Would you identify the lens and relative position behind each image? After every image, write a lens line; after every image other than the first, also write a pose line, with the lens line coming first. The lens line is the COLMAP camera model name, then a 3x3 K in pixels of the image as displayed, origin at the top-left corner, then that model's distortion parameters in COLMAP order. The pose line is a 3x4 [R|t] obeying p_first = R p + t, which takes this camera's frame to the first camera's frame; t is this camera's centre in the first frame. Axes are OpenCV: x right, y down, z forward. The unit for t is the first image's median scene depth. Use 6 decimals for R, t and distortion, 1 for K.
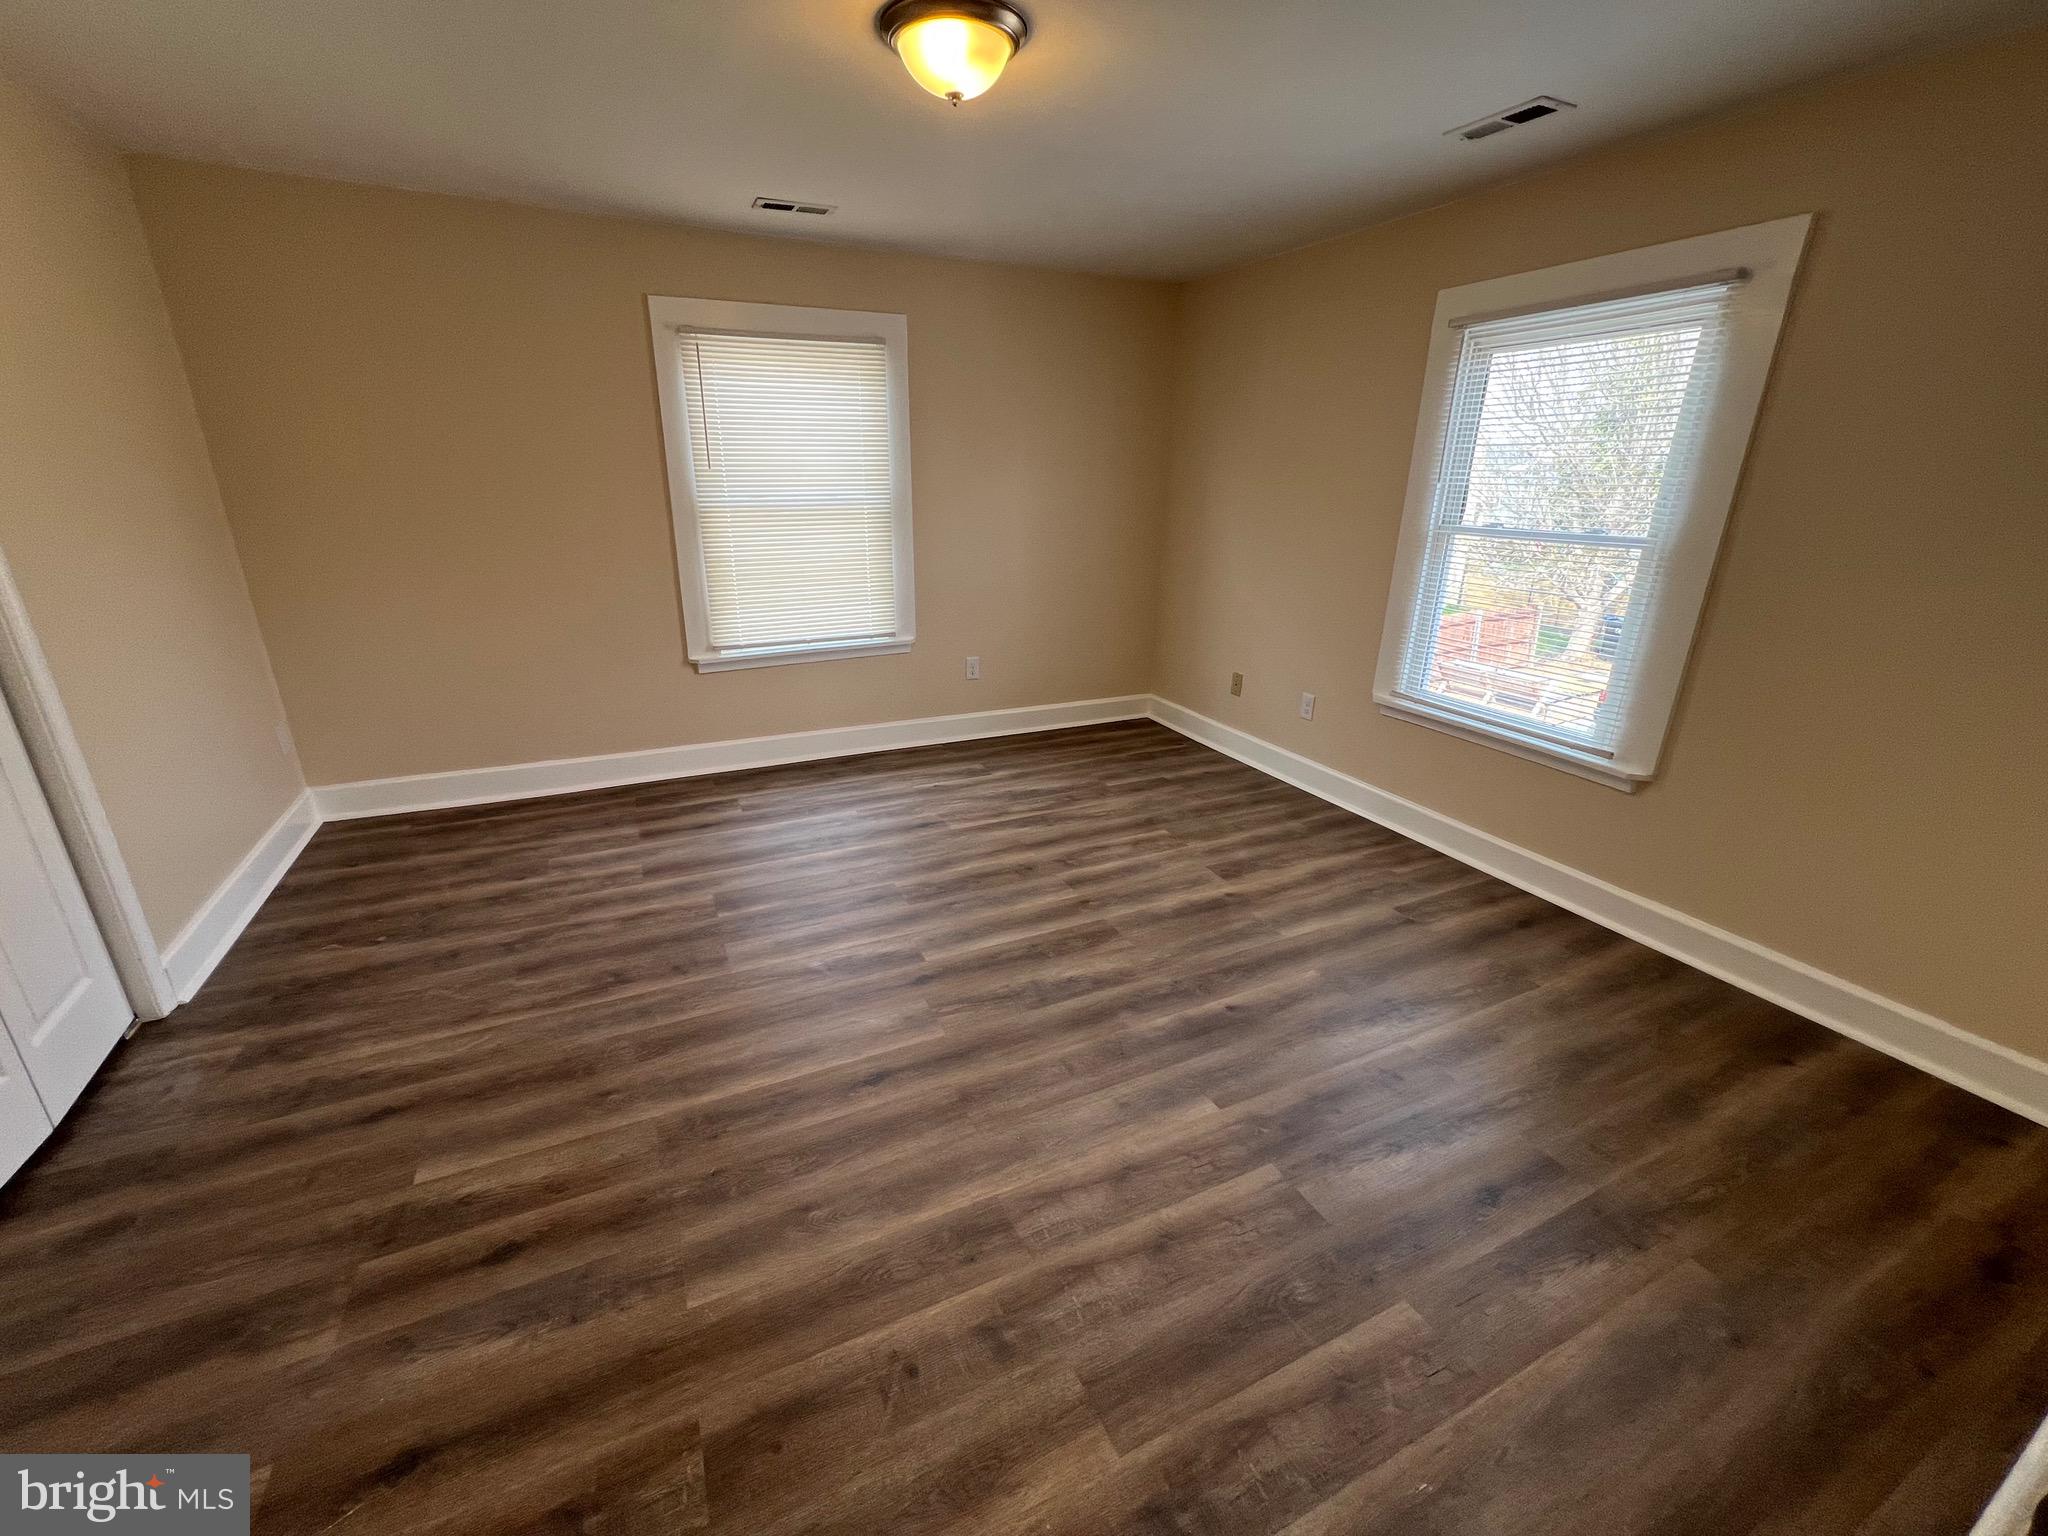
lens RADIAL K [[823.6, 0, 1018.5], [0, 823.6, 765.3], [0, 0, 1]] dist [-0.002287, 0.000675]
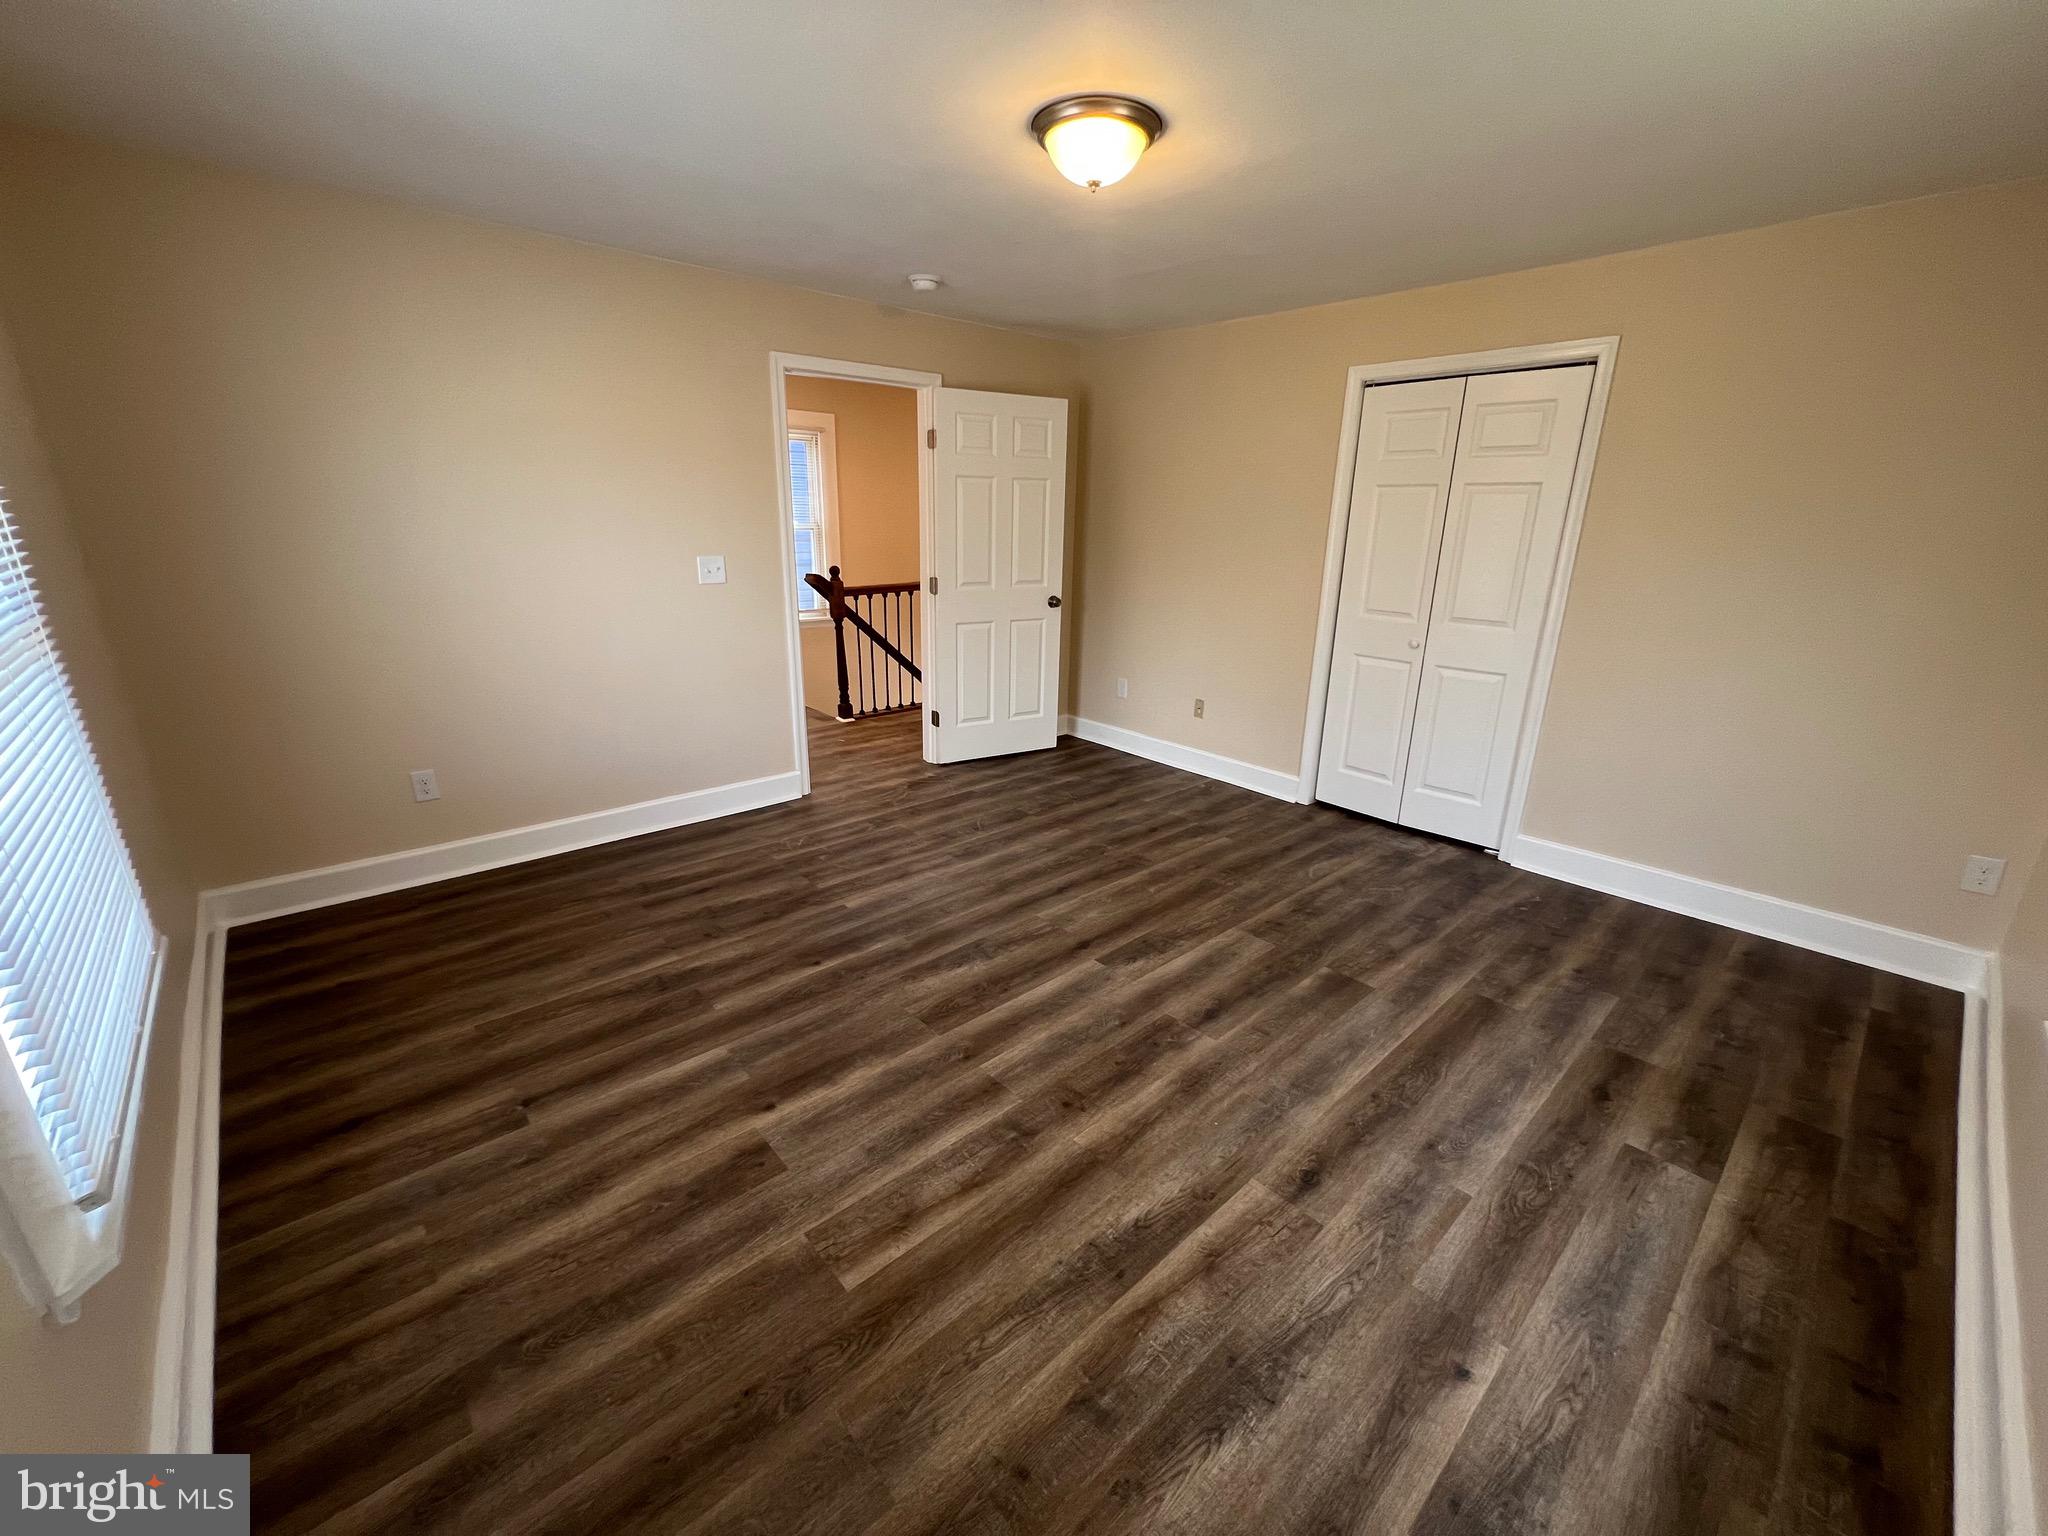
lens RADIAL K [[800.8, 0, 1025.2], [0, 800.8, 750.2], [0, 0, 1]] dist [0.001110, 0.000018]
pose [[-0.954219, 0.054795, -0.294048, 0.244735], [-0.130792, 0.807672, 0.574944, -0.526746], [0.268998, 0.587081, -0.763528, 1.470801]]
